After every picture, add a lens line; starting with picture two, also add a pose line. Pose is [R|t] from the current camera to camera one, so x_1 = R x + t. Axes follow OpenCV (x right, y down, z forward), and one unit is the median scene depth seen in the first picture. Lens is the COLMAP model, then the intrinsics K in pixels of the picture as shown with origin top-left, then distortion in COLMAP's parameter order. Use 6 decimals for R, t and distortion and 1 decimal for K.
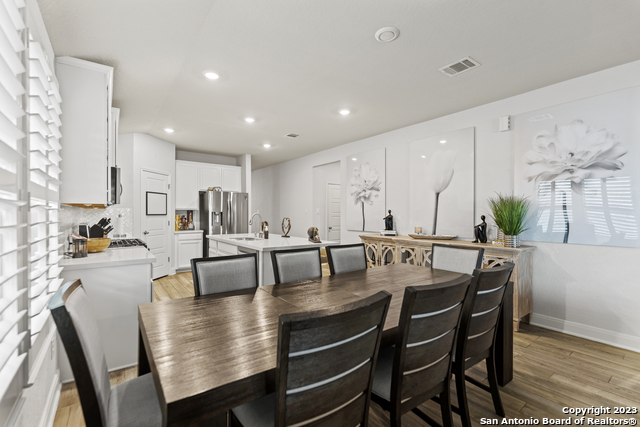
lens RADIAL K [[287.2, 0, 317.2], [0, 287.2, 215.8], [0, 0, 1]] dist [0.004352, 0.000702]
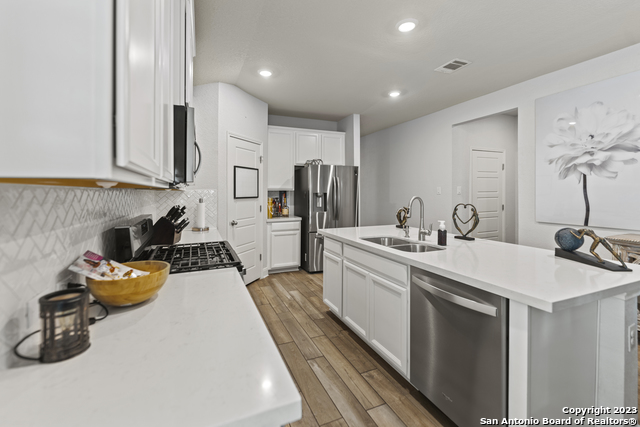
lens RADIAL K [[269.3, 0, 312.8], [0, 269.3, 189.9], [0, 0, 1]] dist [-0.001889, 0.001186]
pose [[0.973544, -0.009618, -0.228296, -0.218948], [0.005969, 0.999843, -0.016666, -0.010235], [0.228421, 0.014862, 0.973449, 0.342426]]
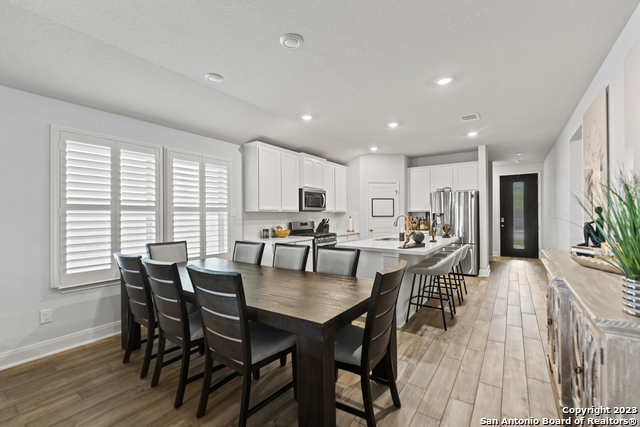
lens RADIAL K [[287.2, 0, 317.6], [0, 287.2, 215.1], [0, 0, 1]] dist [0.004352, 0.000702]
pose [[0.327287, -0.005622, -0.944908, 0.480362], [0.000204, 0.999983, -0.005879, -0.001649], [0.944925, 0.001732, 0.327282, 0.299666]]
